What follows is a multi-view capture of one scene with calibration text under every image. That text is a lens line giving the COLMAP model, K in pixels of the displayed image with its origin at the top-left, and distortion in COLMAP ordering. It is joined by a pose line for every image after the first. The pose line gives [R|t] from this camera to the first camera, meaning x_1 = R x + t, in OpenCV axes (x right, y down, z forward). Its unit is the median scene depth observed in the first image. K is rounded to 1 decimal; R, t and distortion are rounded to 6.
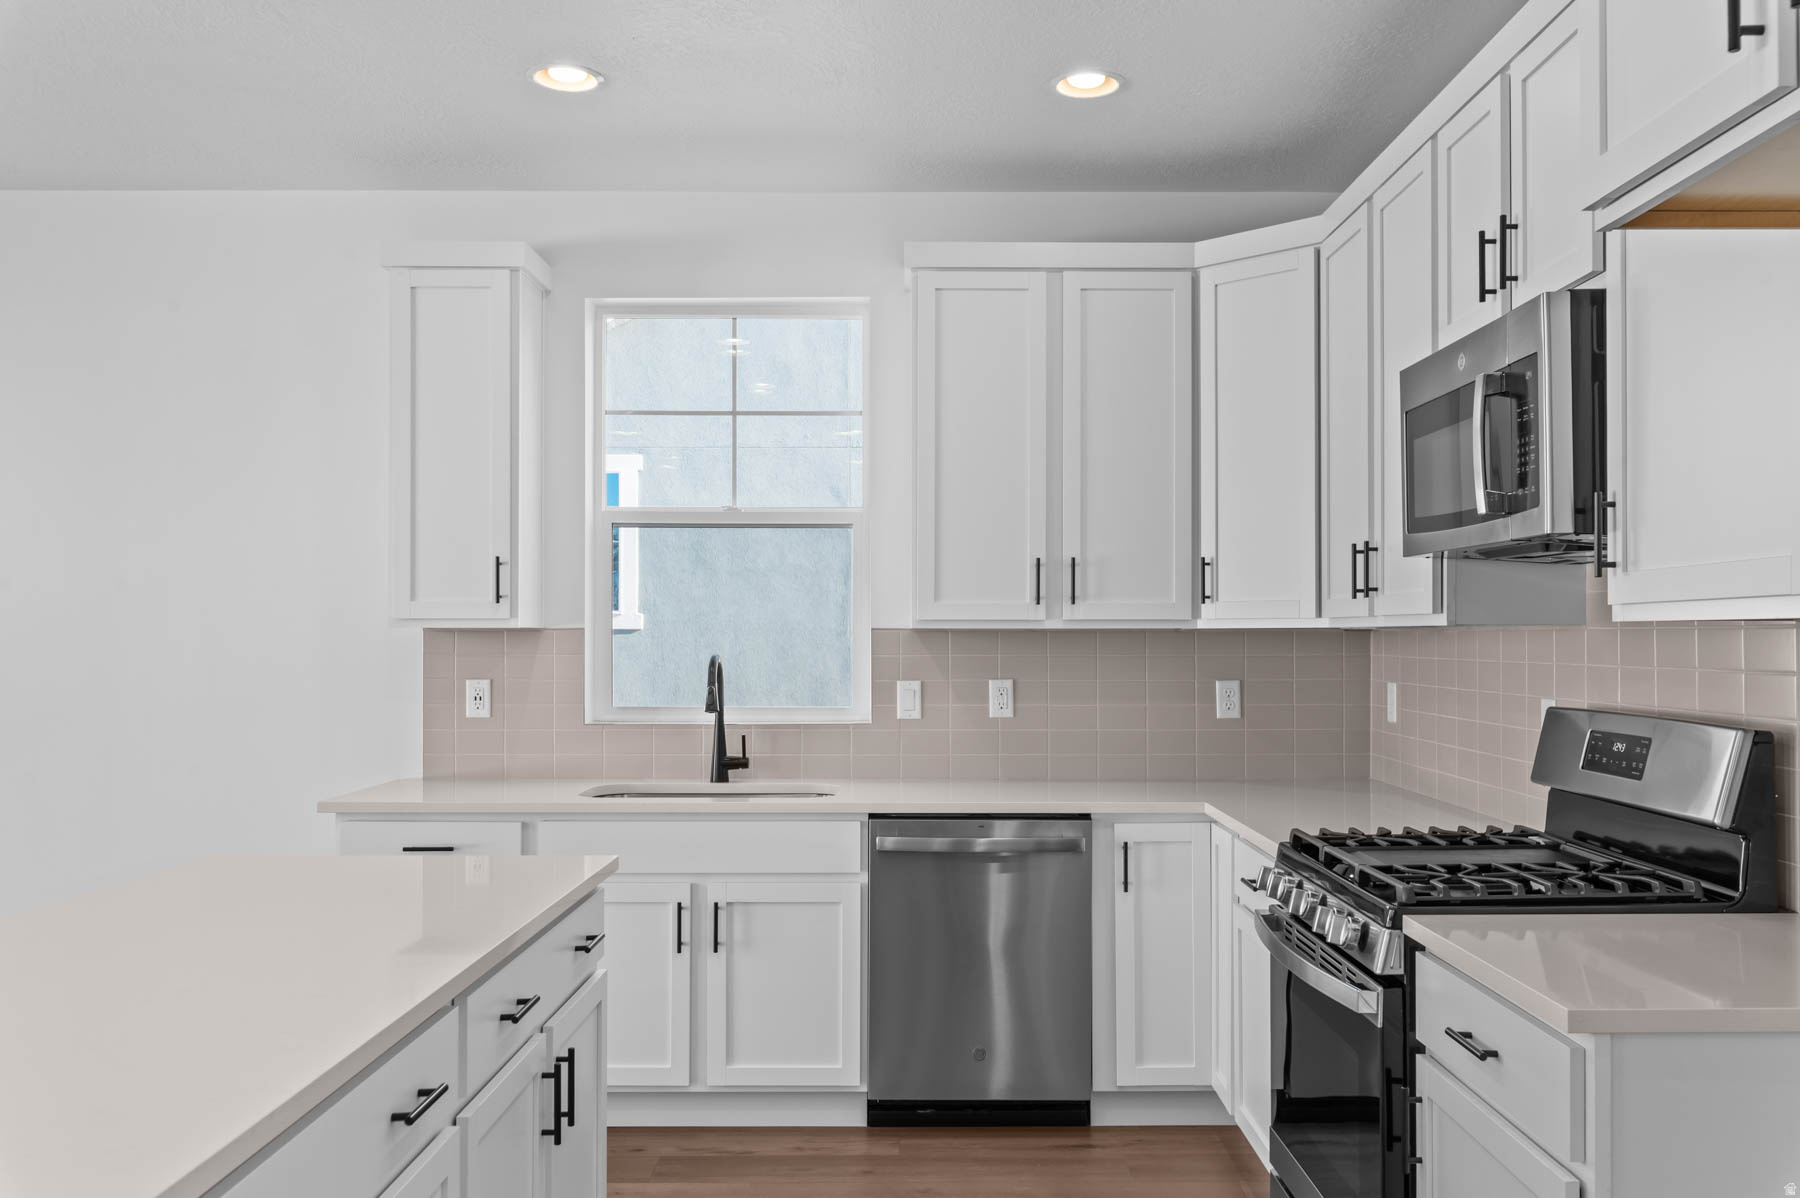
lens RADIAL K [[1513.9, 0, 931.4], [0, 1513.9, 628.9], [0, 0, 1]] dist [0.006487, -0.000166]
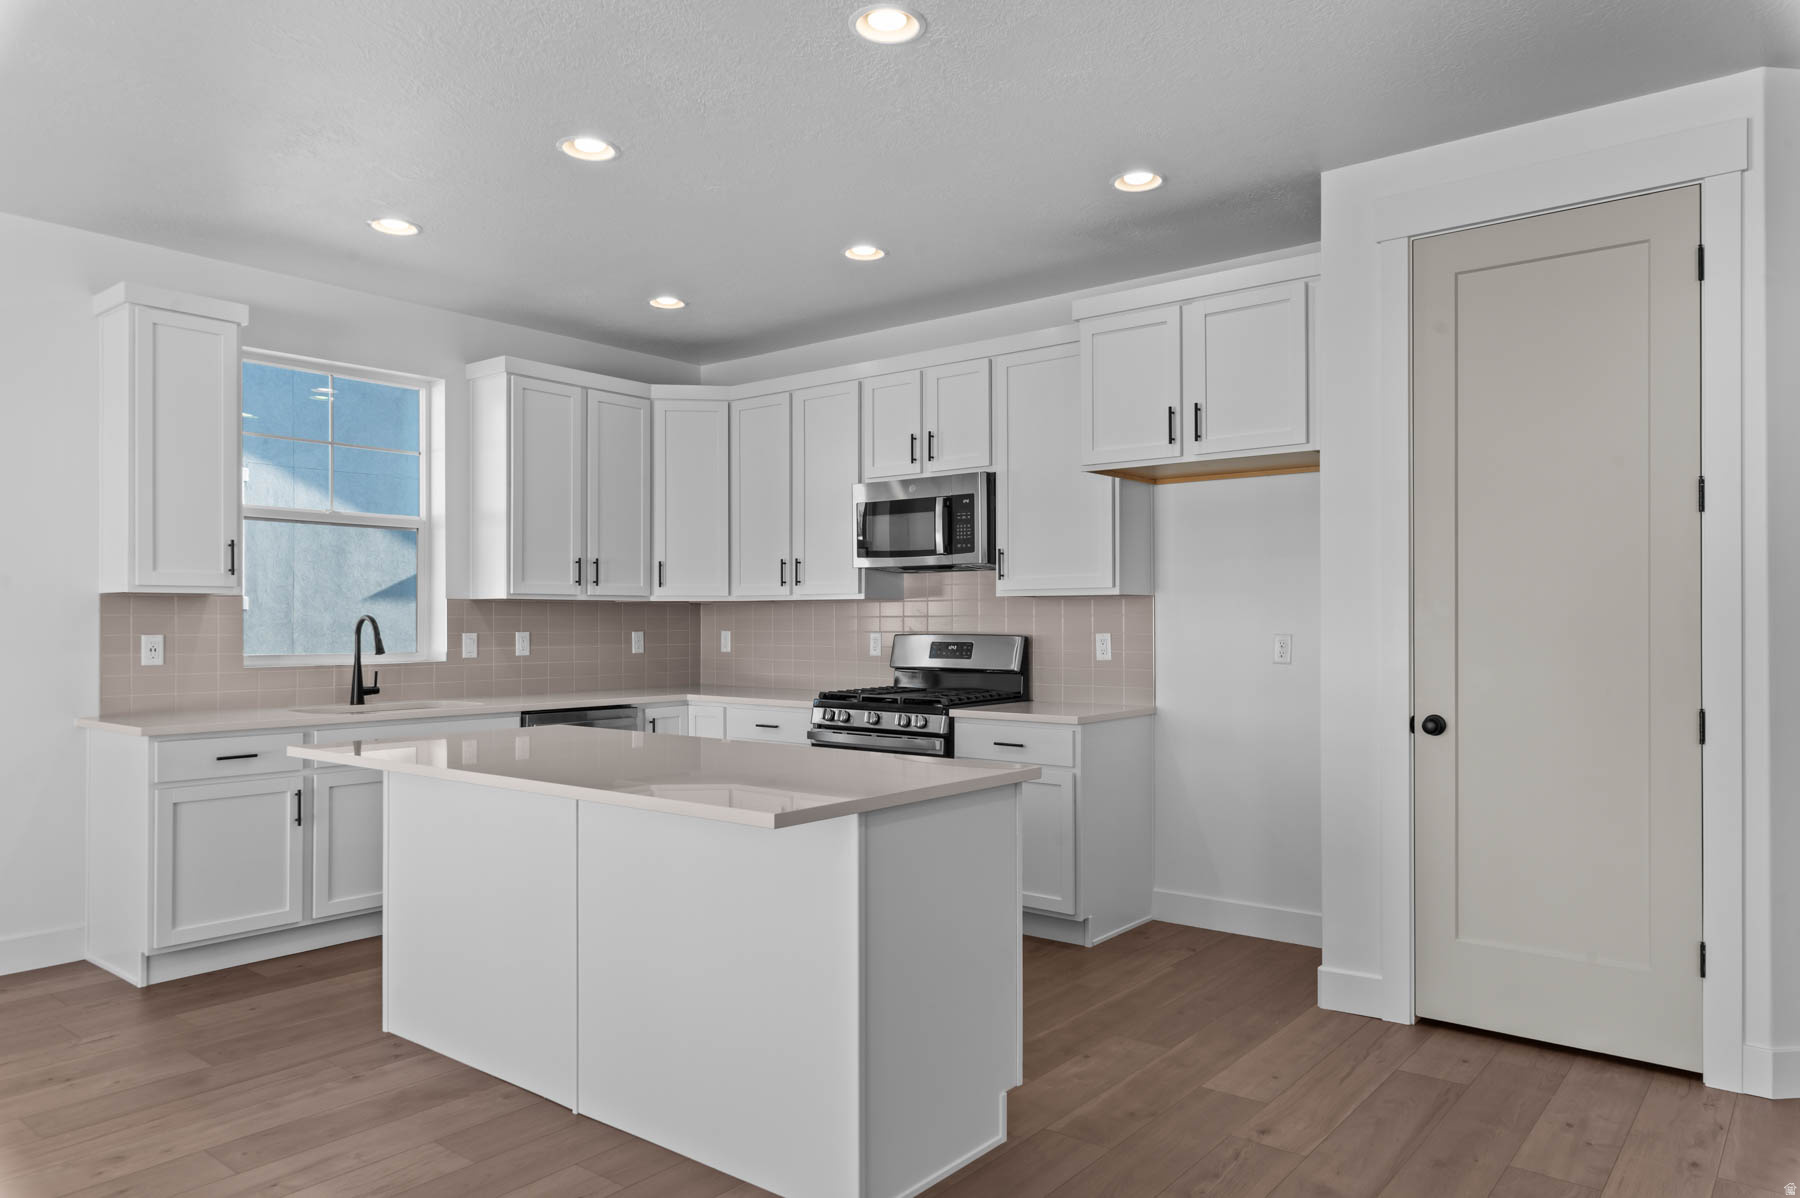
lens RADIAL K [[1191.0, 0, 900.7], [0, 1191.0, 617.0], [0, 0, 1]] dist [0.005677, 0.001926]
pose [[0.632571, 0.002953, 0.774496, -0.695828], [-0.001840, 0.999996, -0.002310, 0.020425], [-0.774500, 0.000036, 0.632574, -0.109908]]
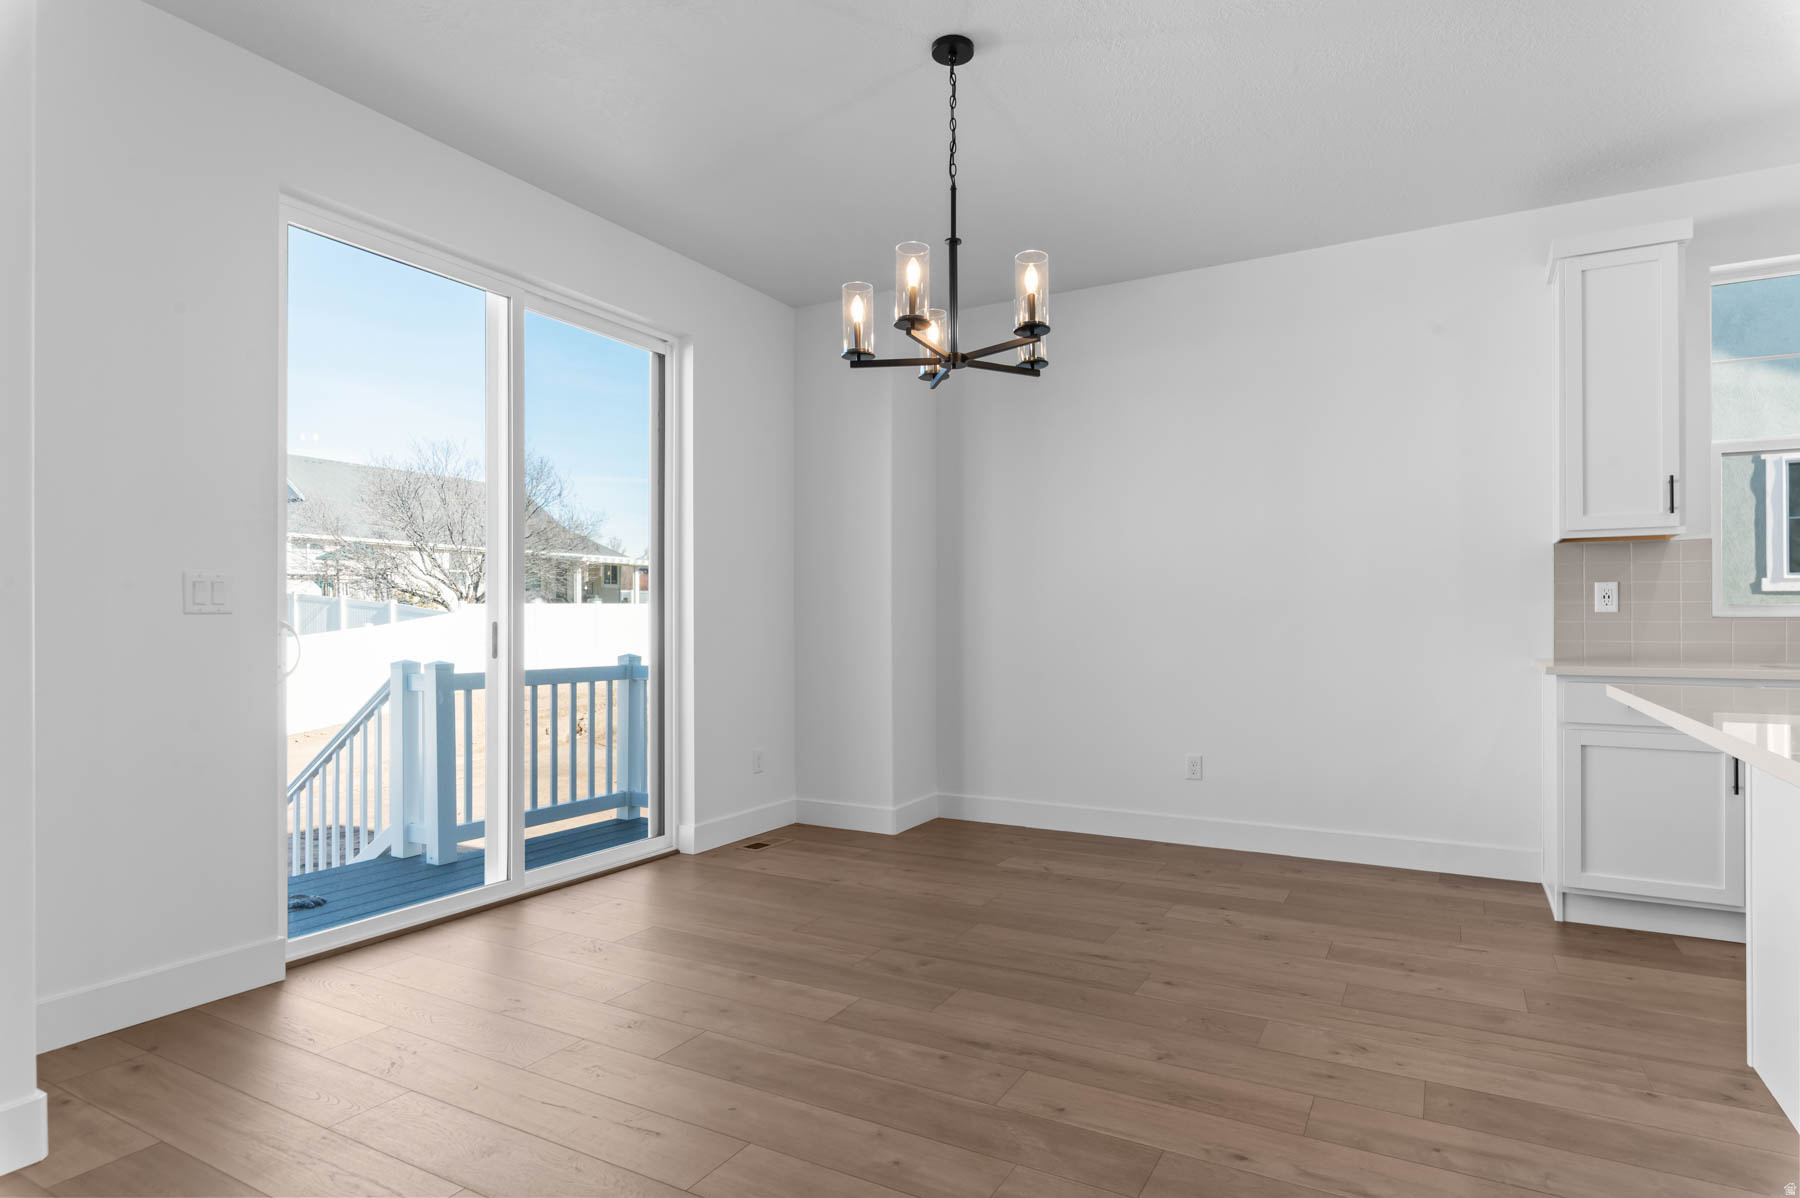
lens RADIAL K [[948.0, 0, 902.1], [0, 948.0, 621.8], [0, 0, 1]] dist [-0.025095, 0.000148]
pose [[0.860482, -0.000496, -0.509480, -0.421355], [0.003692, 0.999979, 0.005263, 0.062364], [0.509467, -0.006409, 0.860466, 0.027728]]
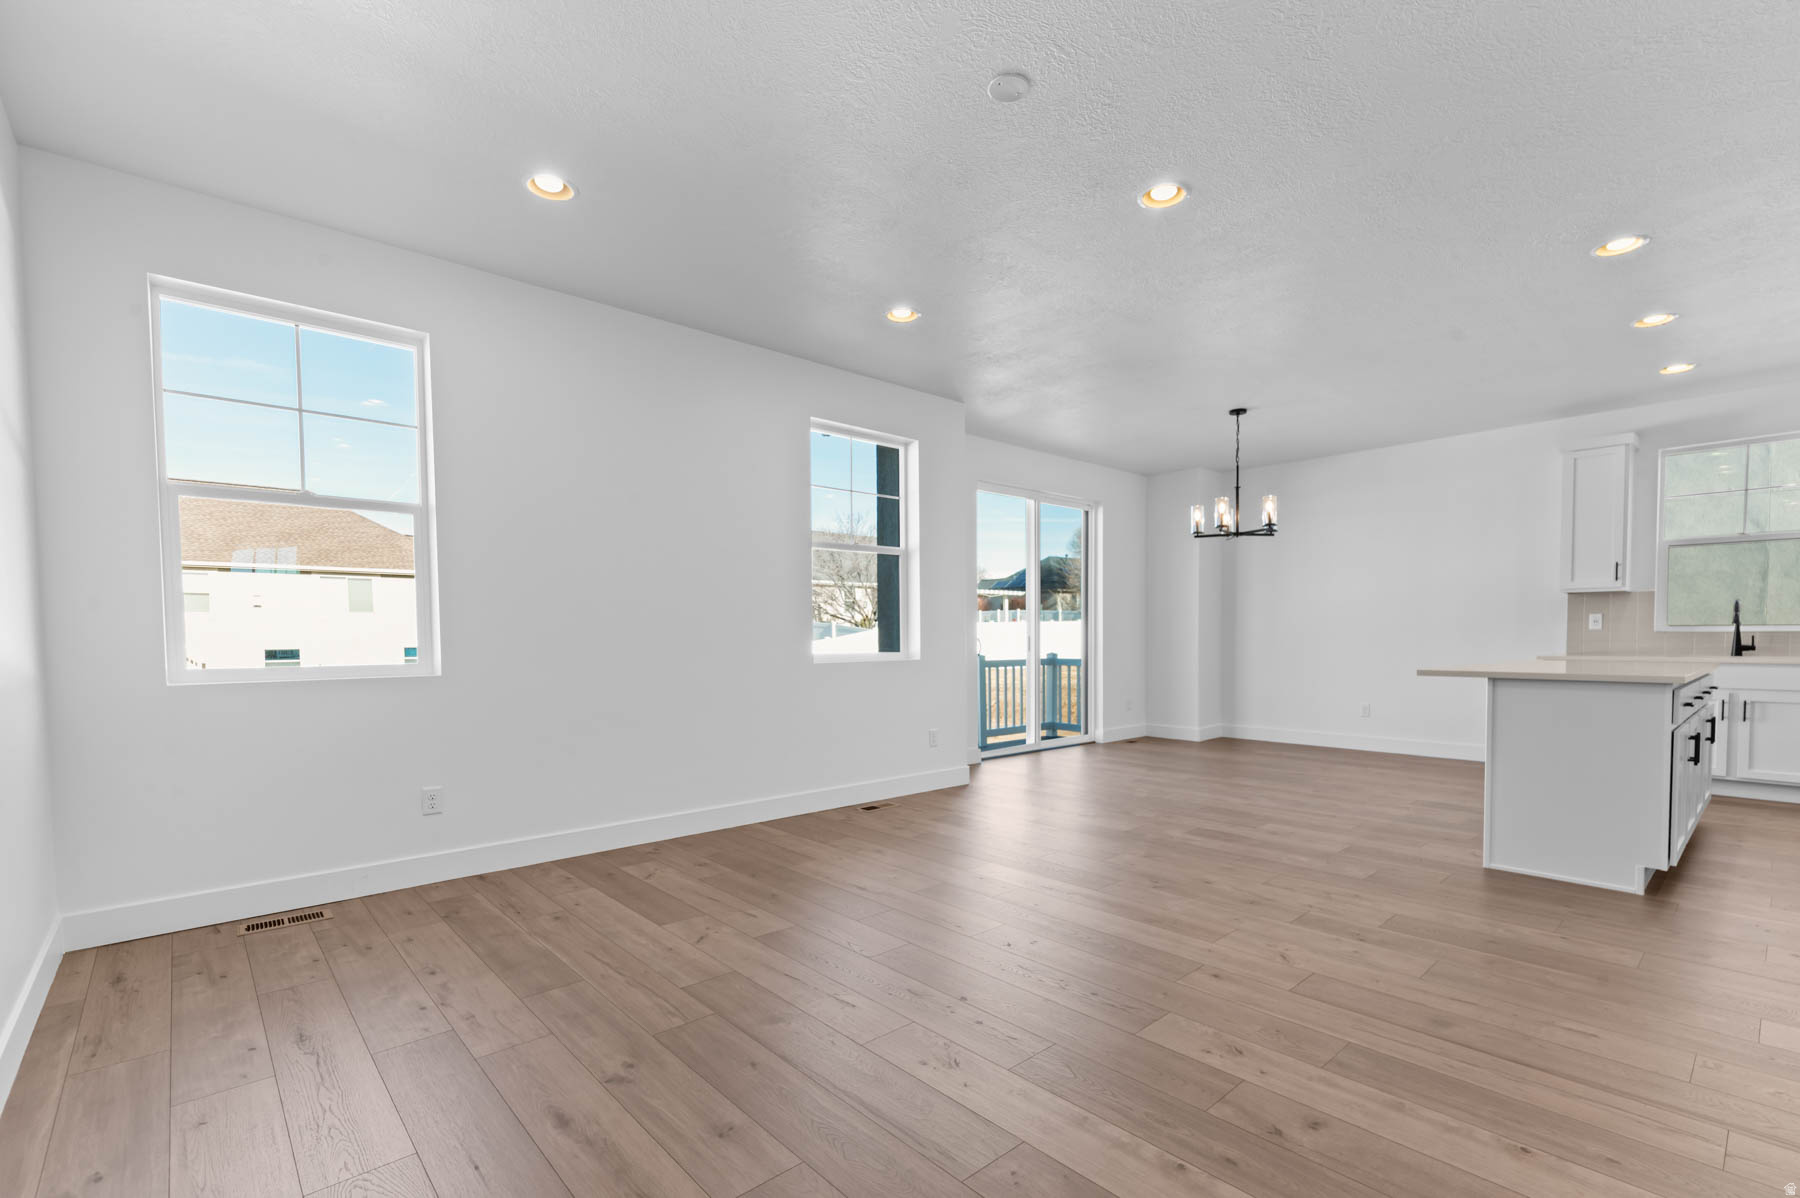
lens RADIAL K [[807.5, 0, 909.9], [0, 807.5, 661.6], [0, 0, 1]] dist [-0.000393, -0.000084]
pose [[0.663811, 0.022203, -0.747570, -0.059016], [0.007914, 0.999295, 0.036707, 0.055719], [0.747858, -0.030283, 0.663167, -0.726774]]
